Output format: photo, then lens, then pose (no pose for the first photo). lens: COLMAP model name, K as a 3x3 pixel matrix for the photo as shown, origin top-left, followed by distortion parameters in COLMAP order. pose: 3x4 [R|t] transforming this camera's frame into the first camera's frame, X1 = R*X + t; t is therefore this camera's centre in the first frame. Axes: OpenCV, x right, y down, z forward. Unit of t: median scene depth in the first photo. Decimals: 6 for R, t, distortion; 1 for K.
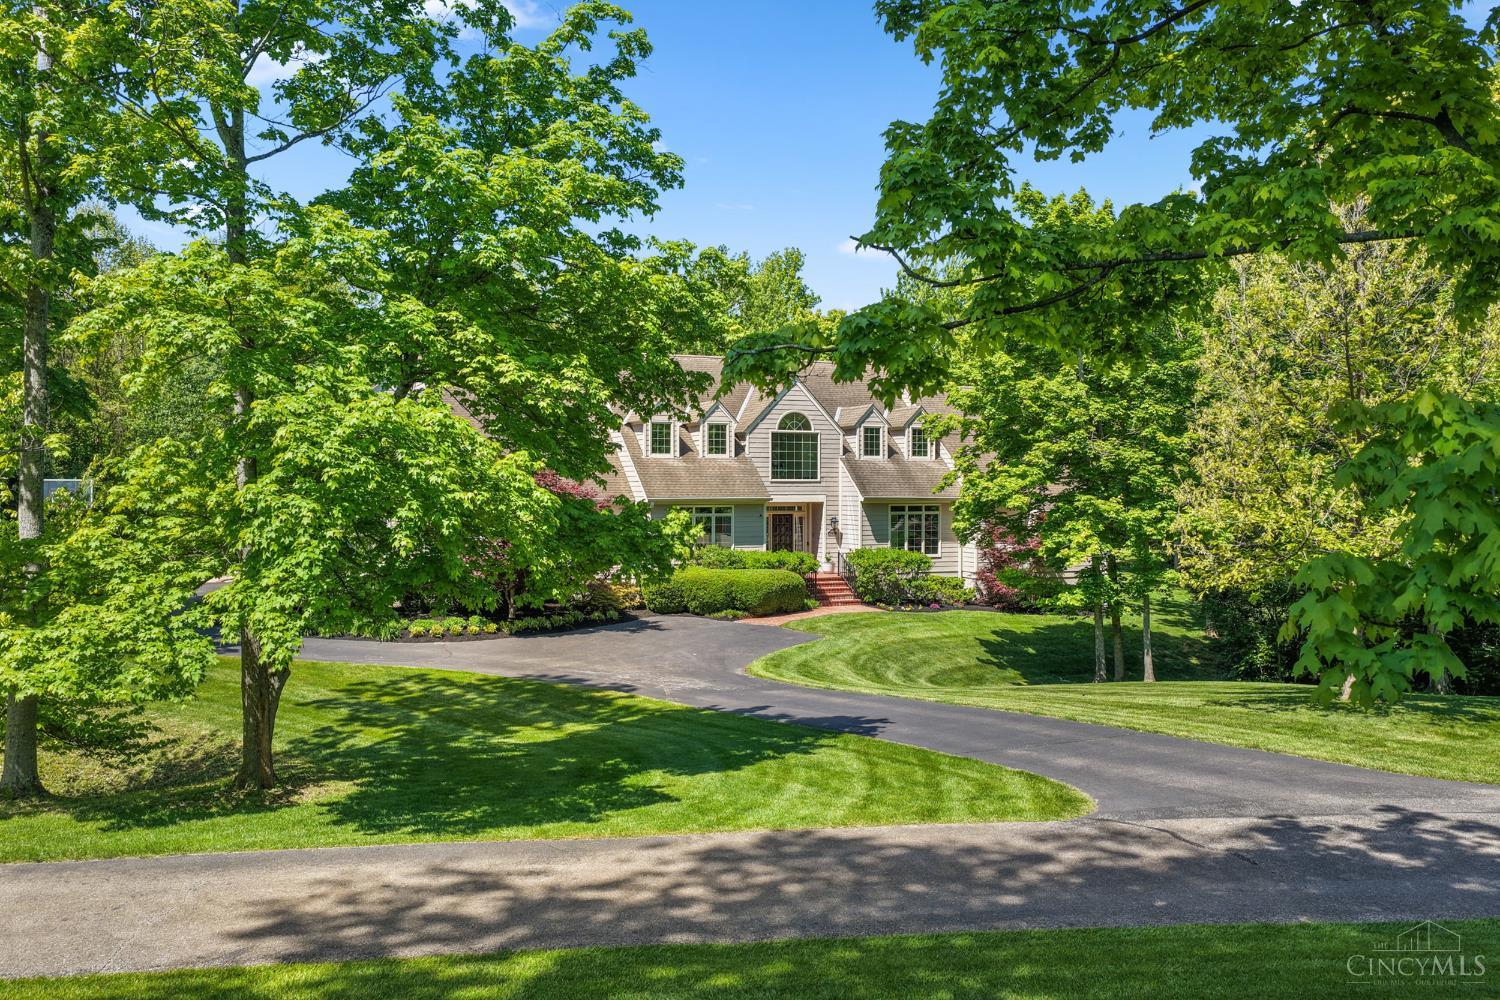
lens RADIAL K [[1239.7, 0, 754.2], [0, 1239.7, 496.8], [0, 0, 1]] dist [-0.006139, 0.011313]
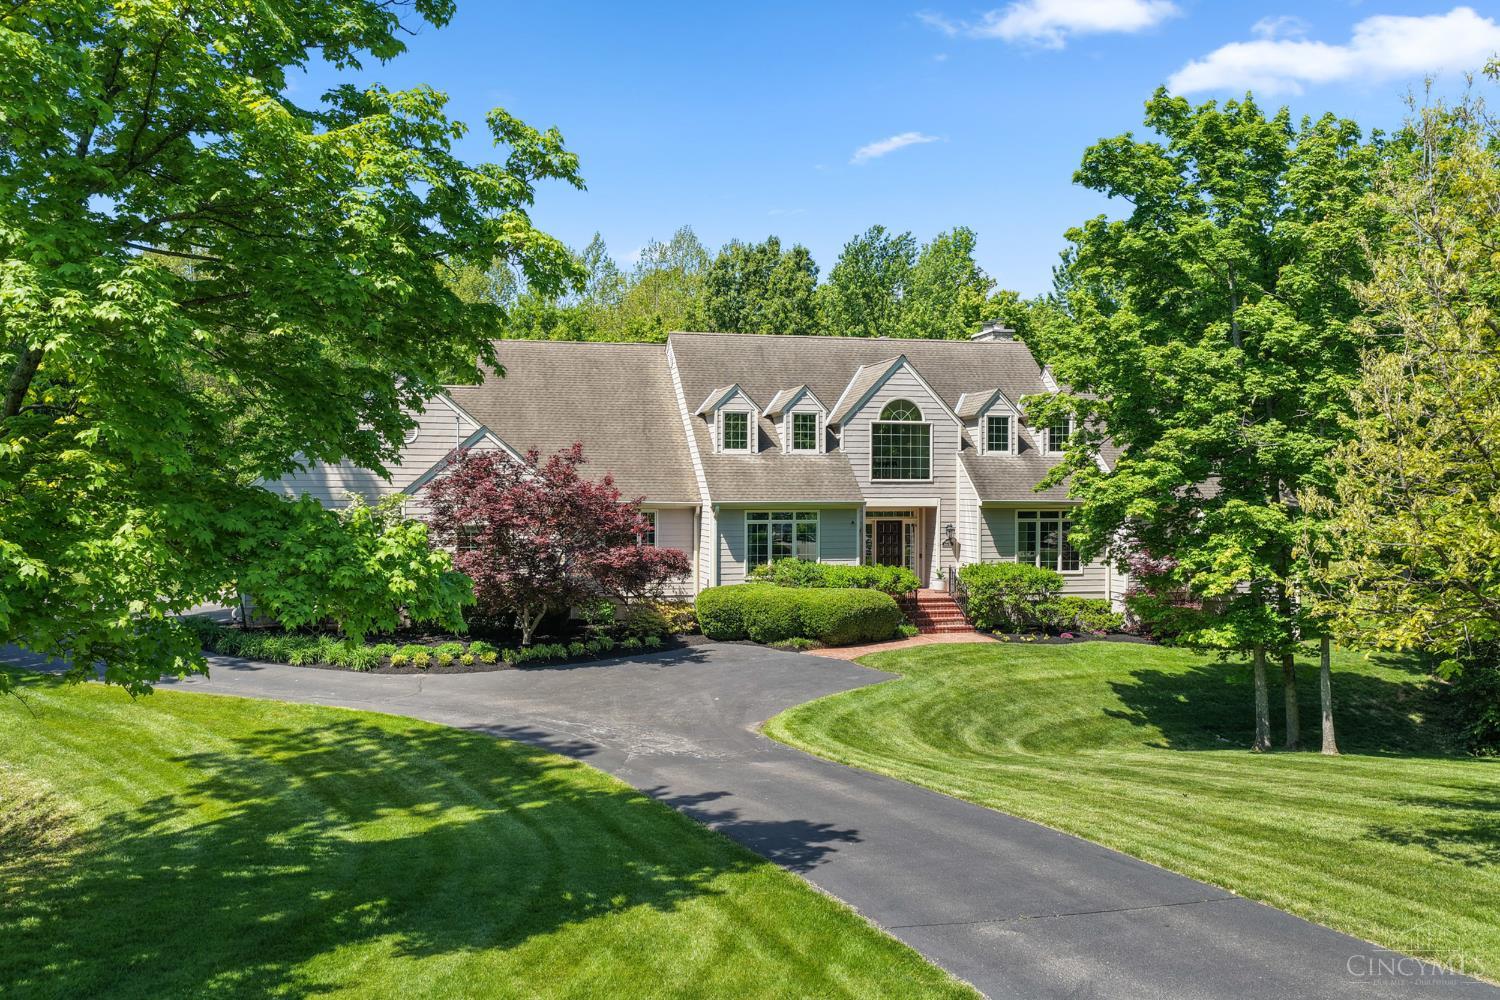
lens RADIAL K [[1239.7, 0, 751.9], [0, 1239.7, 496.6], [0, 0, 1]] dist [-0.006139, 0.011313]
pose [[0.984389, 0.001527, -0.176001, 0.095110], [-0.001884, 0.999996, -0.001864, -0.000856], [0.175998, 0.002167, 0.984388, 0.186355]]
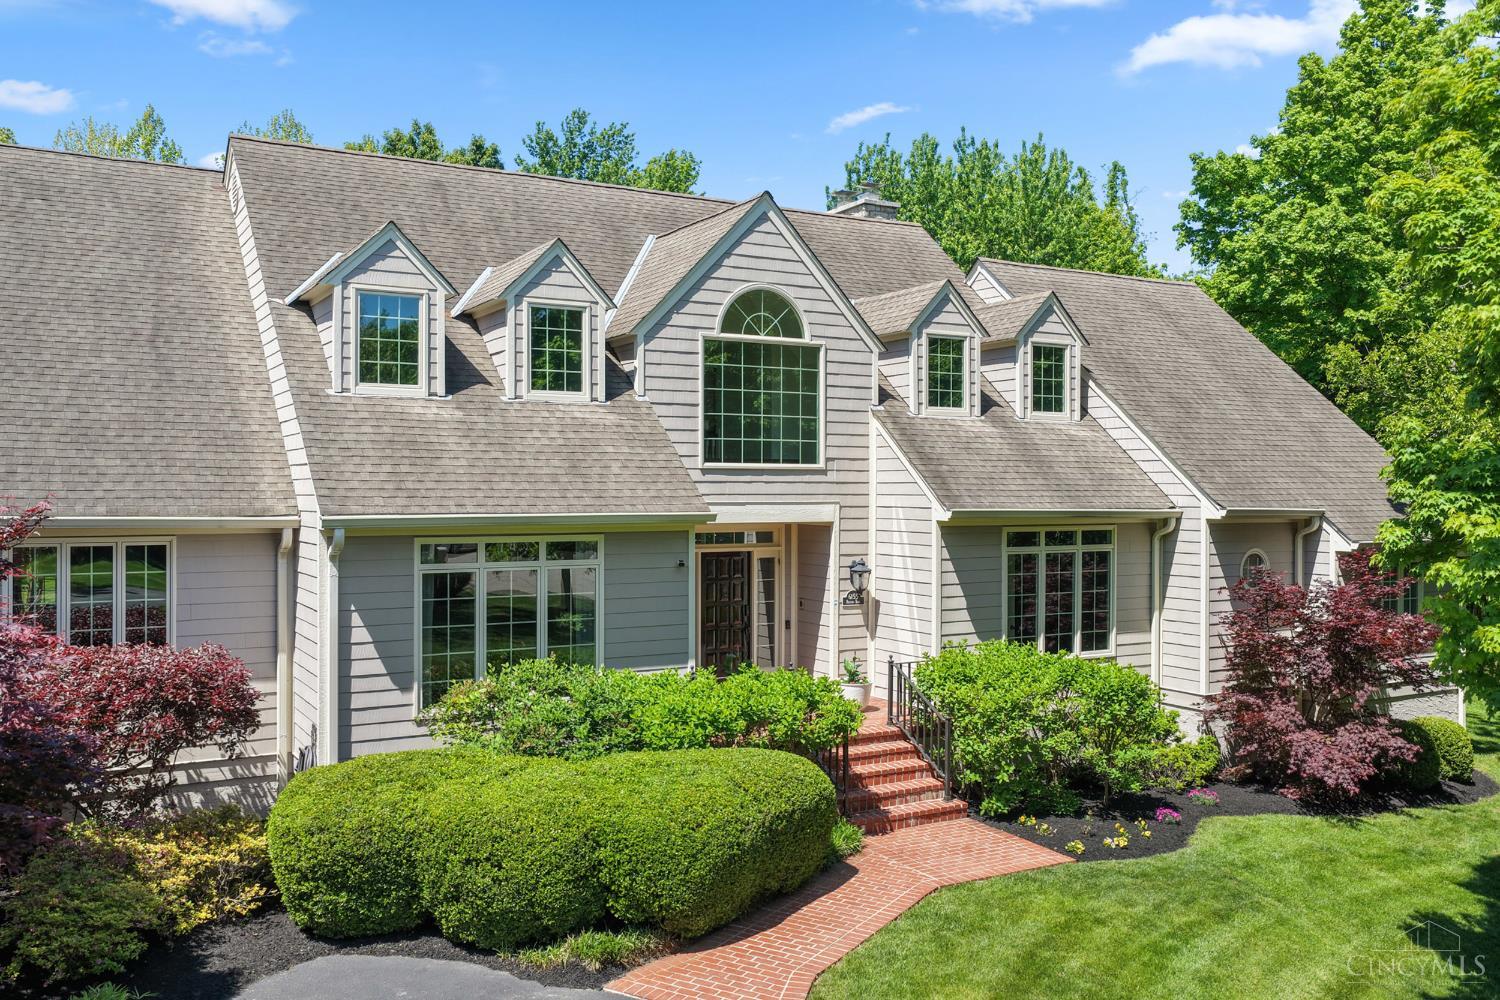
lens RADIAL K [[1239.7, 0, 747.5], [0, 1239.7, 498.3], [0, 0, 1]] dist [-0.006139, 0.011313]
pose [[0.994823, 0.000072, 0.101618, -0.012814], [0.000226, 0.999996, -0.002915, -0.002794], [-0.101618, 0.002923, 0.994819, 0.726445]]
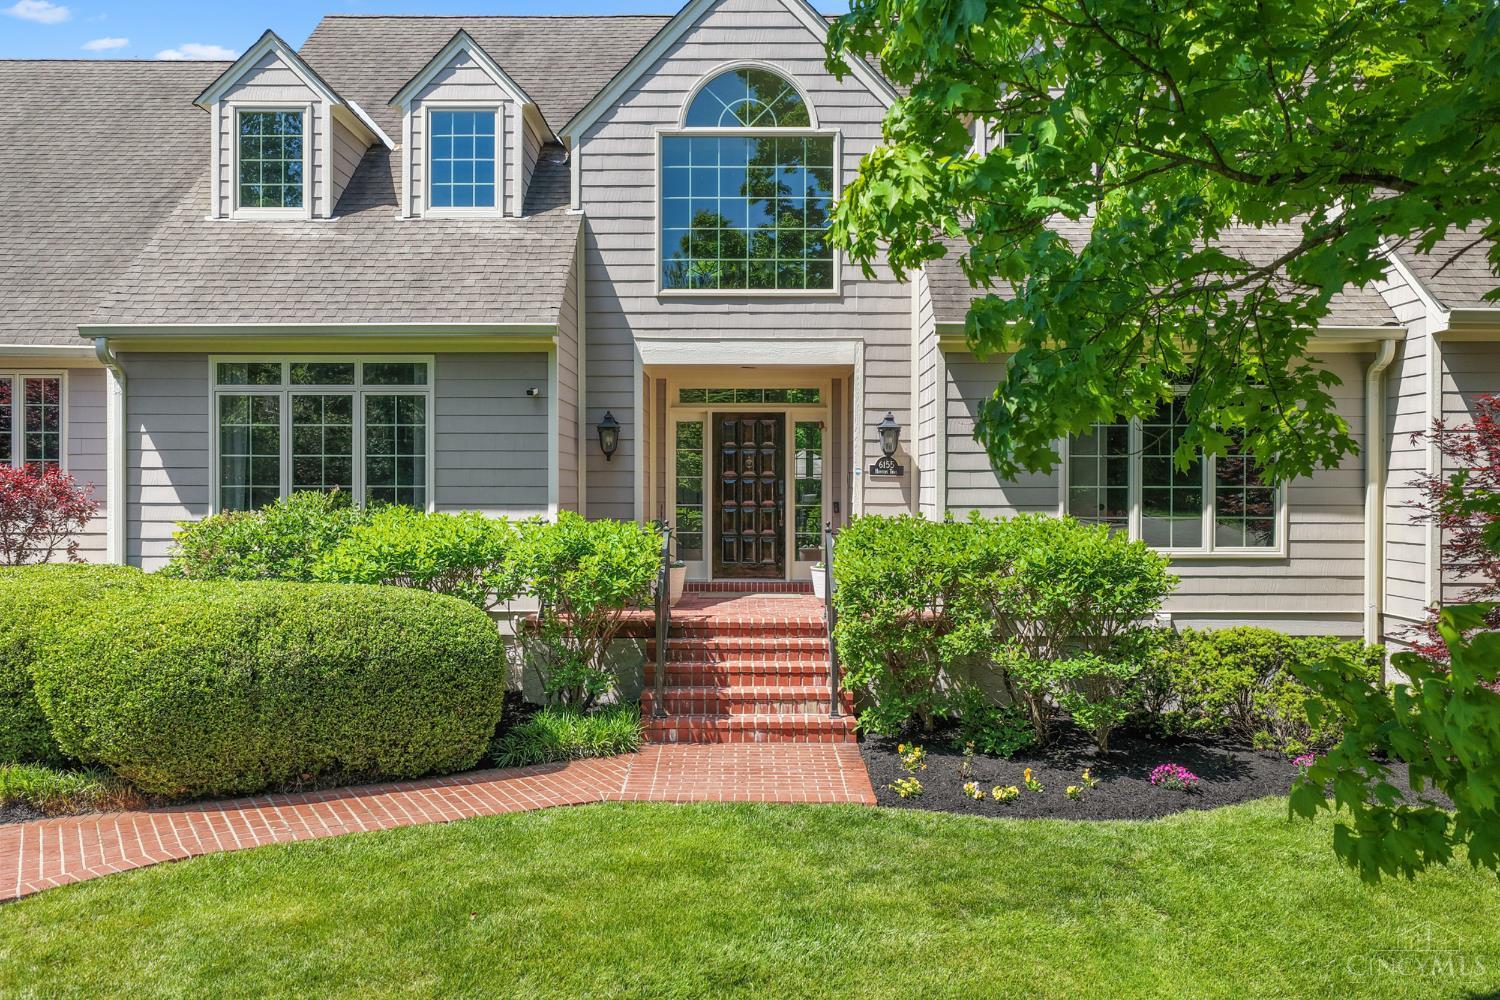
lens RADIAL K [[1239.7, 0, 751.5], [0, 1239.7, 496.7], [0, 0, 1]] dist [-0.006139, 0.011313]
pose [[0.911774, 0.001120, -0.410690, 0.185380], [-0.004325, 0.999967, -0.006877, 0.044972], [0.410669, 0.008047, 0.911749, 0.852361]]
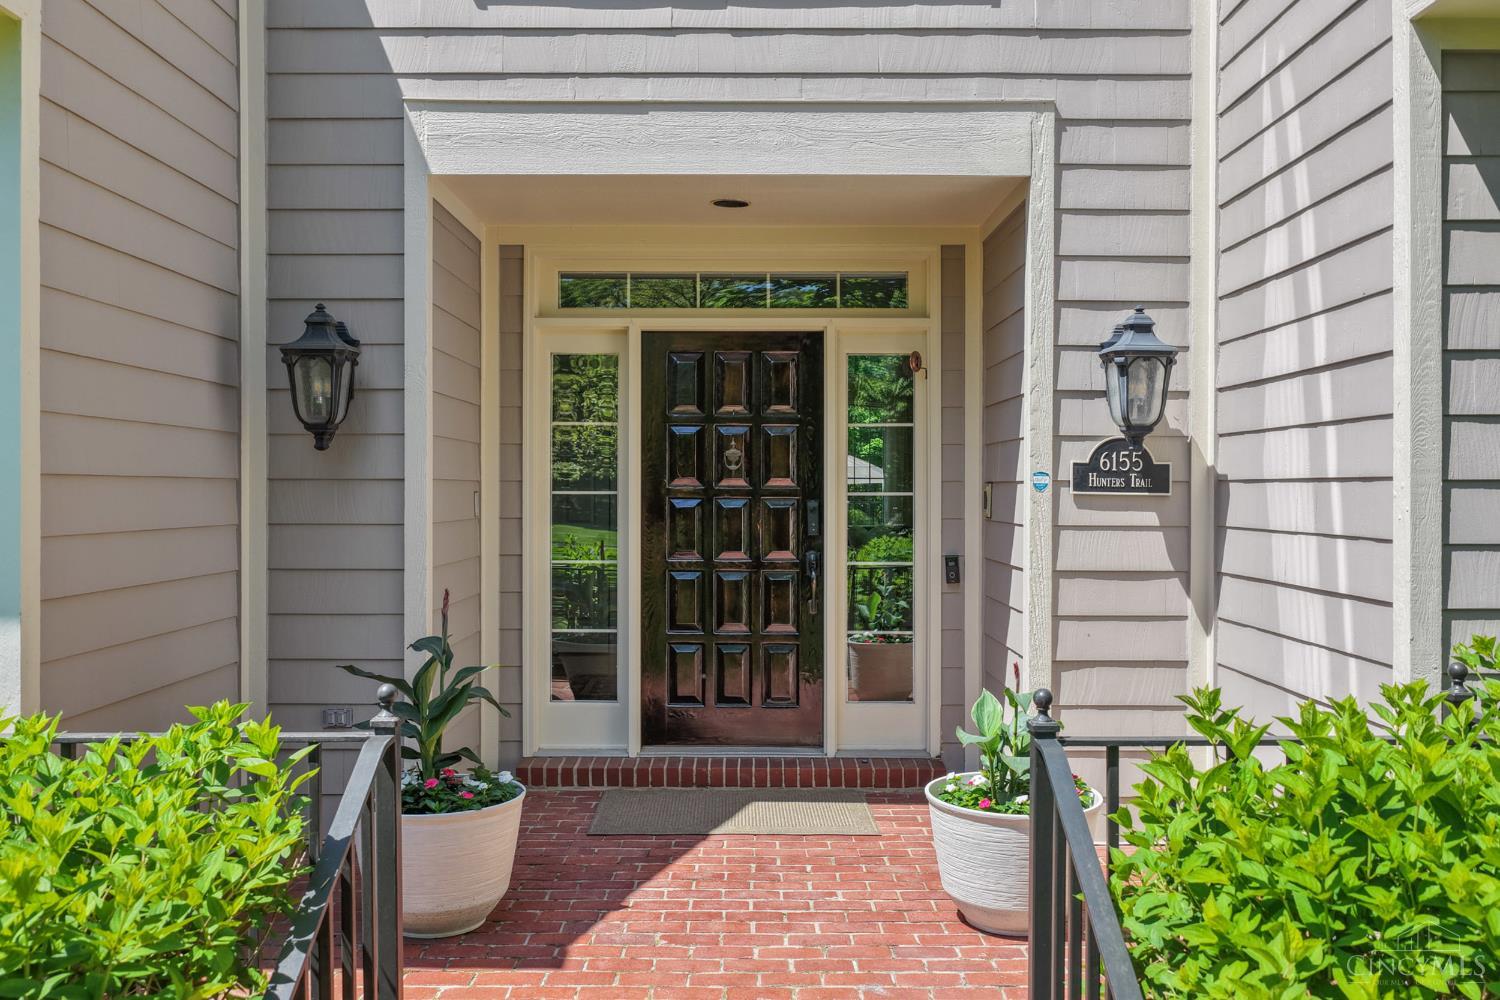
lens RADIAL K [[1239.7, 0, 739.8], [0, 1239.7, 490.0], [0, 0, 1]] dist [-0.006139, 0.011313]
pose [[0.909382, -0.000167, -0.415962, 0.092089], [-0.005207, 0.999917, -0.011786, 0.037748], [0.415929, 0.012884, 0.909306, 1.061767]]
